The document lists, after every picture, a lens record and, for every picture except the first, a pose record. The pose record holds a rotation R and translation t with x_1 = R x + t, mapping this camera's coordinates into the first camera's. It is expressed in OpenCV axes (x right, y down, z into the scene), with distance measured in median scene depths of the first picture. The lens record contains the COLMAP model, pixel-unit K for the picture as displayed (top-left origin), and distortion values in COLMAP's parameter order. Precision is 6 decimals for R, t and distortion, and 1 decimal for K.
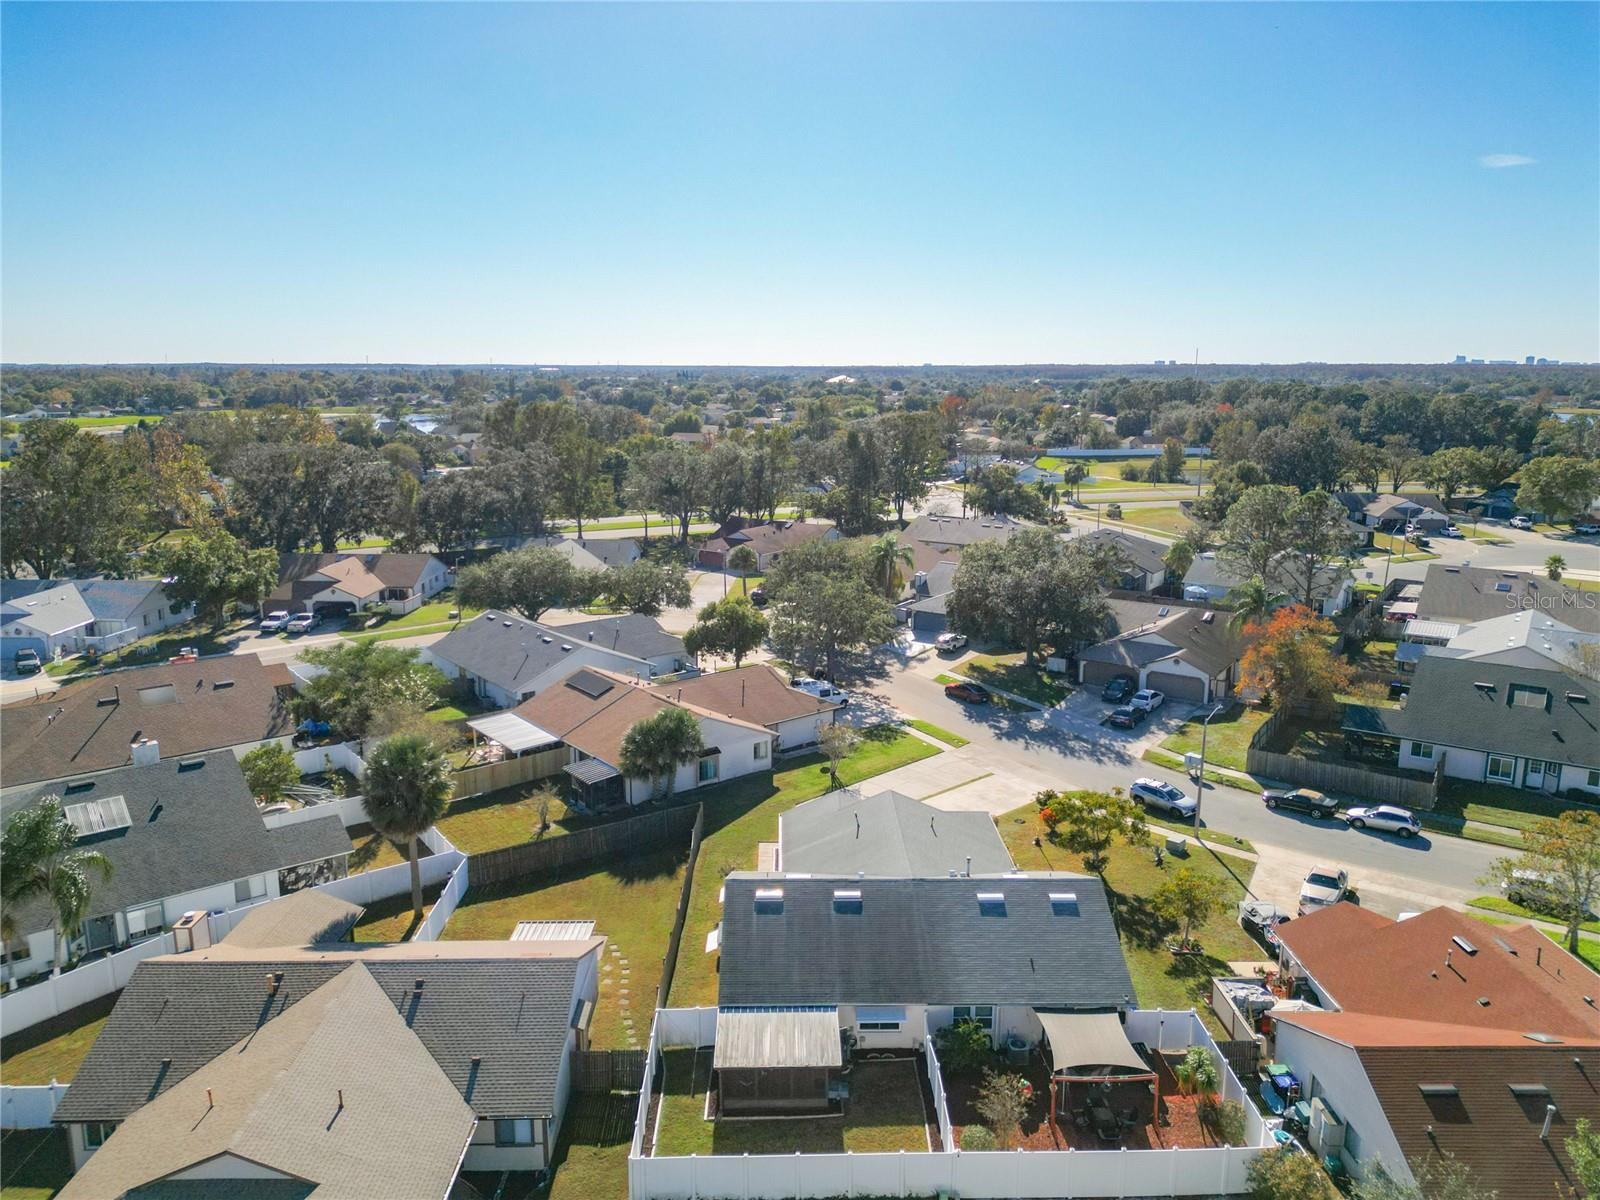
lens RADIAL K [[1103.0, 0, 796.6], [0, 1103.0, 604.9], [0, 0, 1]] dist [0.062554, -0.054305]
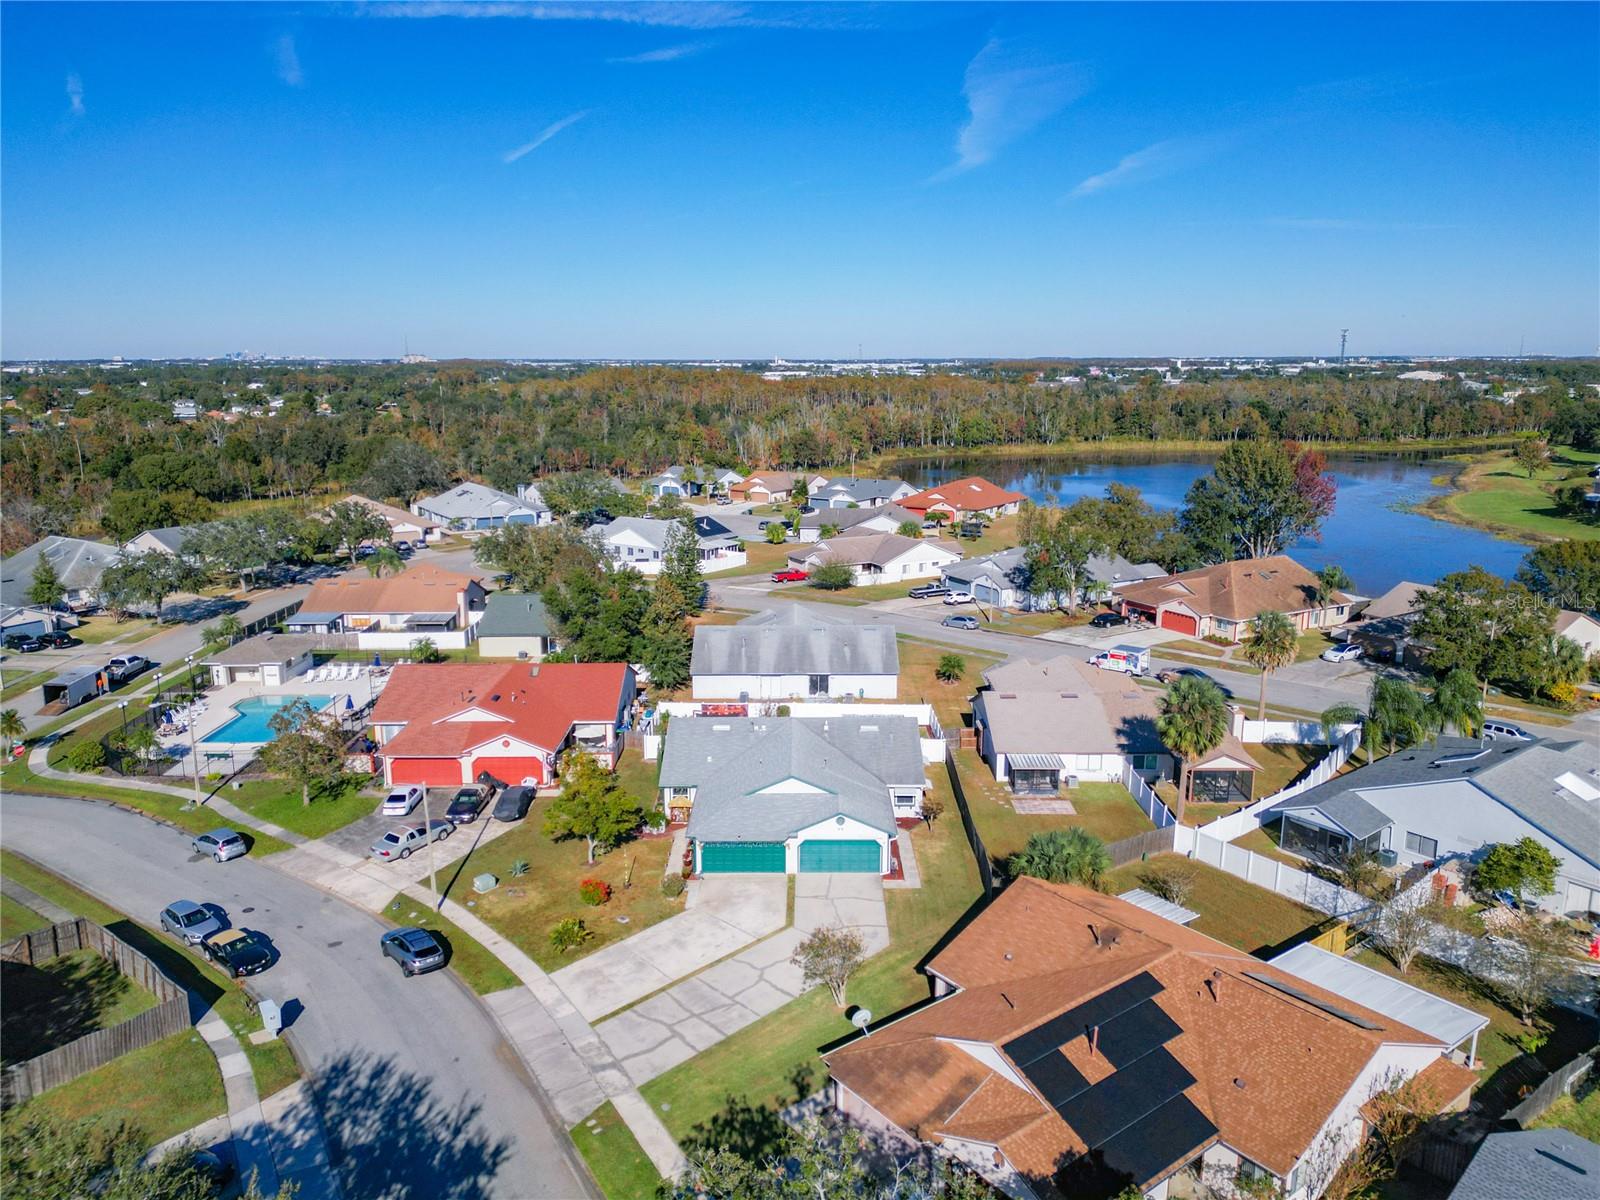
lens RADIAL K [[1103.0, 0, 796.7], [0, 1103.0, 590.6], [0, 0, 1]] dist [0.062554, -0.054305]
pose [[-0.999886, -0.005744, 0.013995, 0.082968], [0.000577, 0.909961, 0.414693, -0.584917], [-0.015116, 0.414654, -0.909854, 2.506685]]
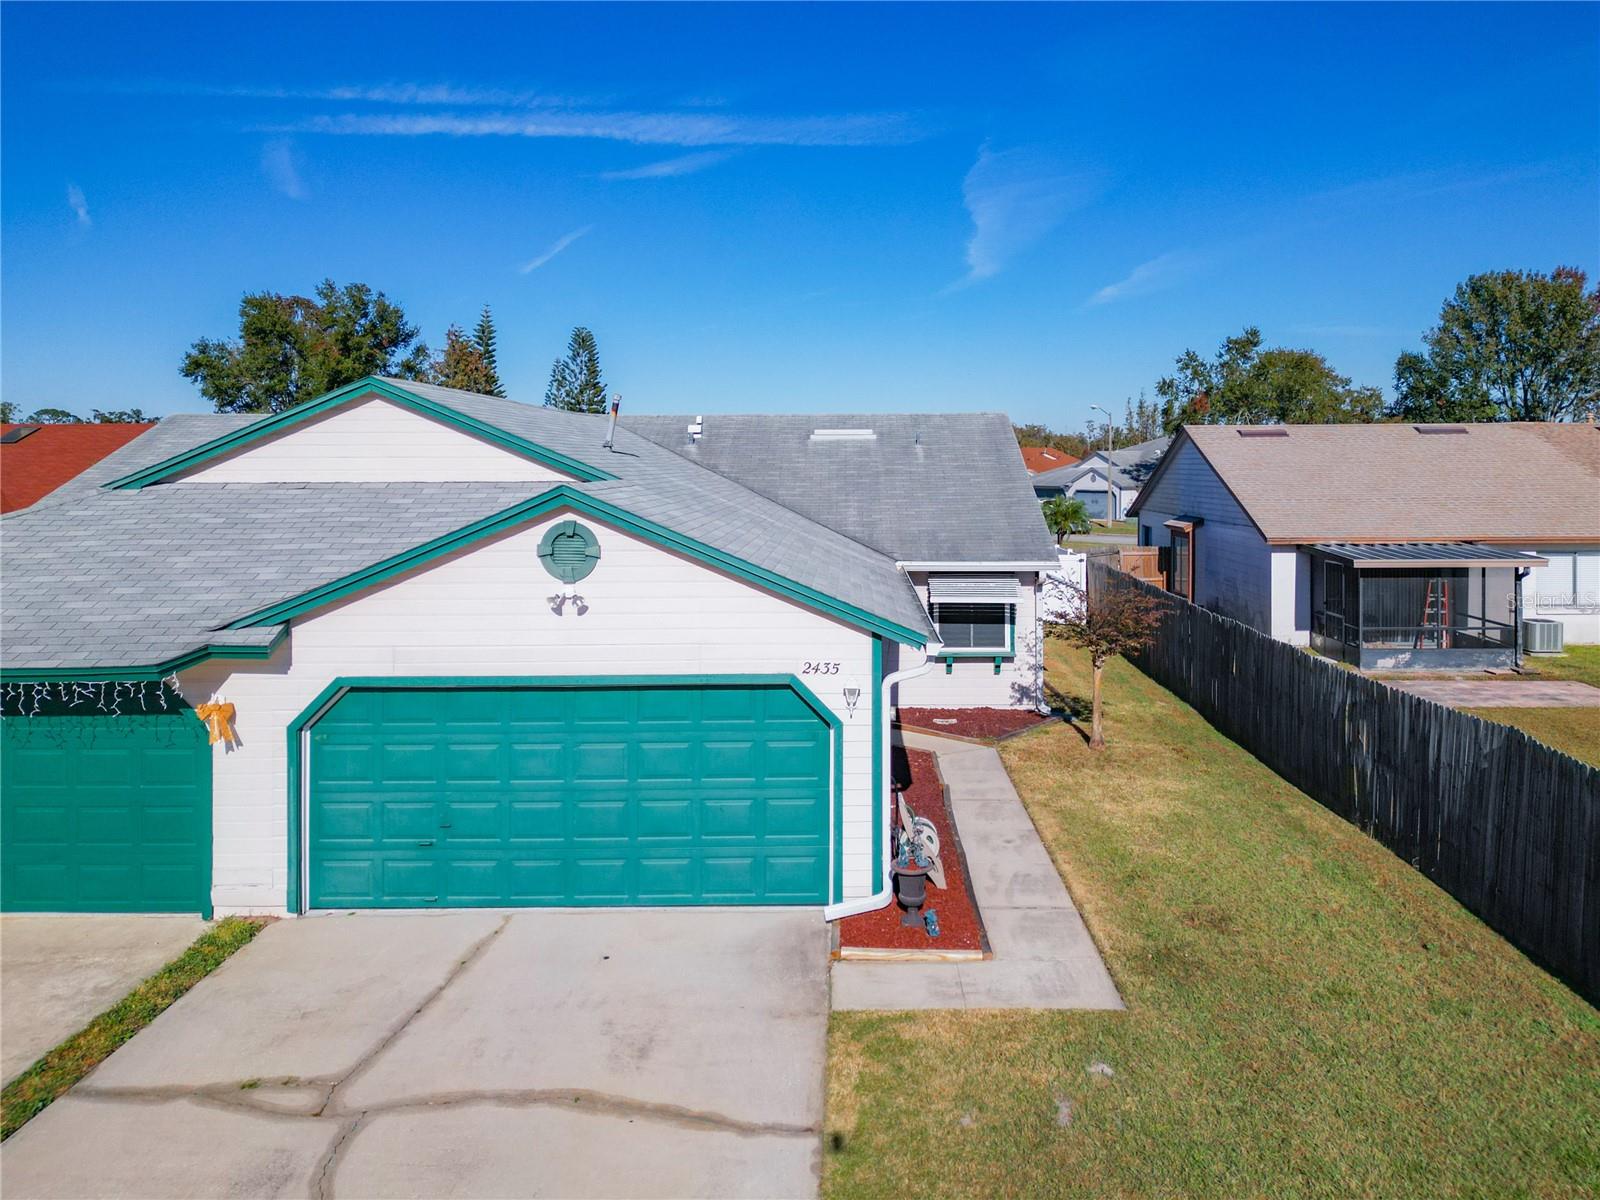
lens RADIAL K [[1138.5, 0, 832.5], [0, 1138.5, 464.2], [0, 0, 1]] dist [0.049125, -0.032267]
pose [[-0.999681, 0.000692, 0.025246, -0.010723], [0.006460, 0.973380, 0.229105, 0.179422], [-0.024415, 0.229195, -0.973074, 1.583538]]
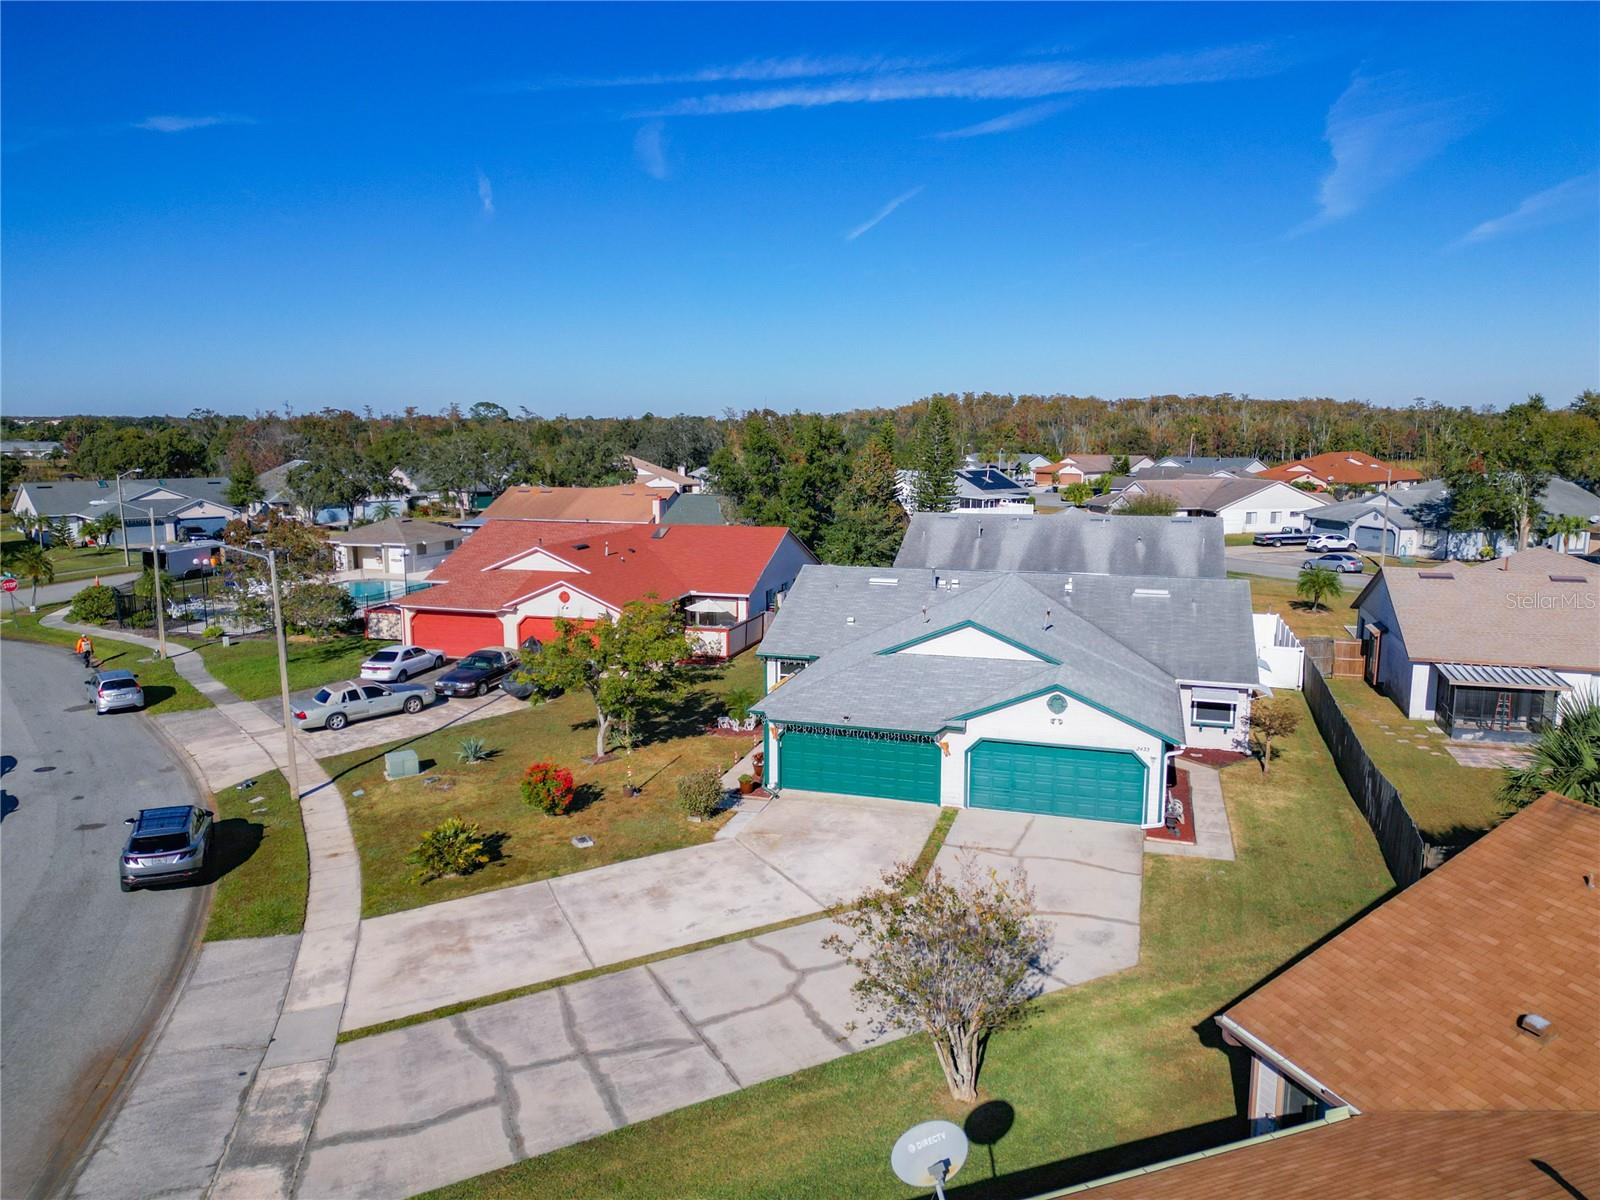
lens RADIAL K [[1103.0, 0, 808.4], [0, 1103.0, 592.7], [0, 0, 1]] dist [0.062554, -0.054305]
pose [[-0.953860, -0.048291, 0.296342, -0.004227], [0.065155, 0.930172, 0.361297, -0.059799], [-0.293096, 0.363935, -0.884108, 1.968995]]
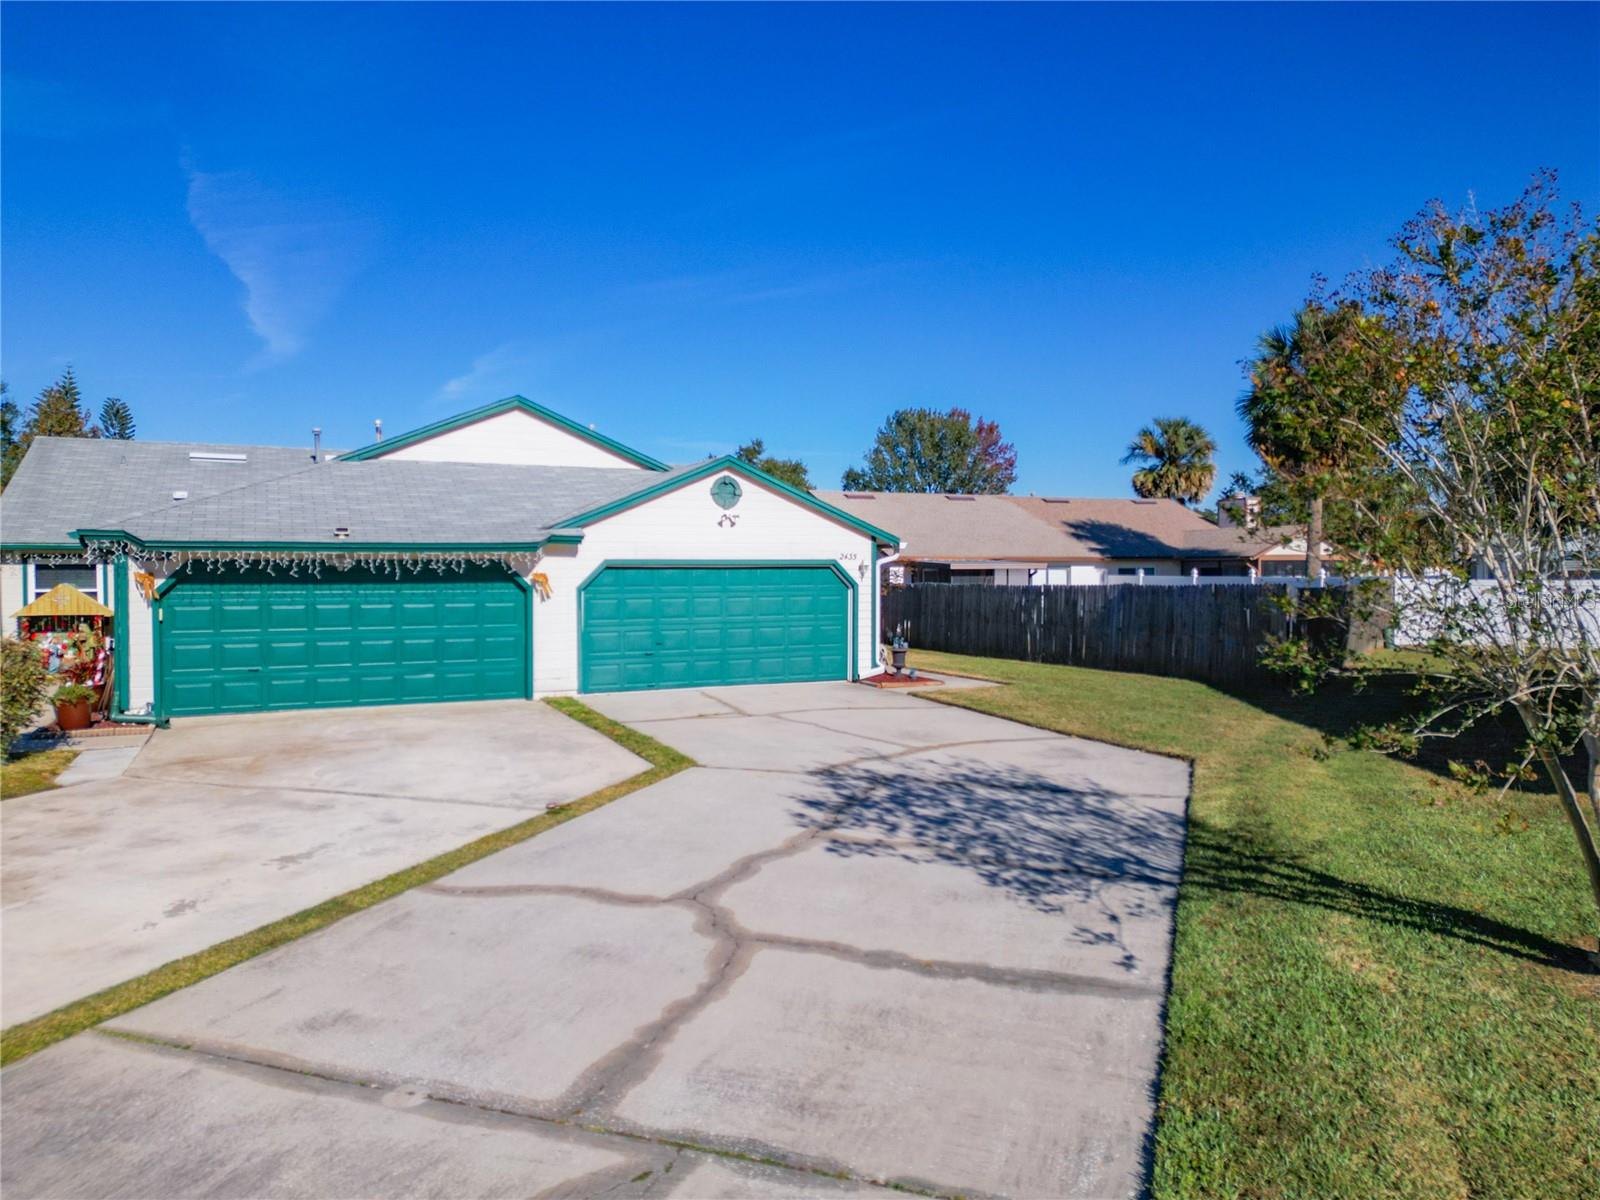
lens RADIAL K [[1103.0, 0, 792.5], [0, 1103.0, 575.1], [0, 0, 1]] dist [0.062554, -0.054305]
pose [[-0.910052, 0.002719, -0.414486, 0.186376], [-0.092109, 0.973649, 0.208624, 0.191312], [0.404131, 0.228036, -0.885820, 1.735415]]
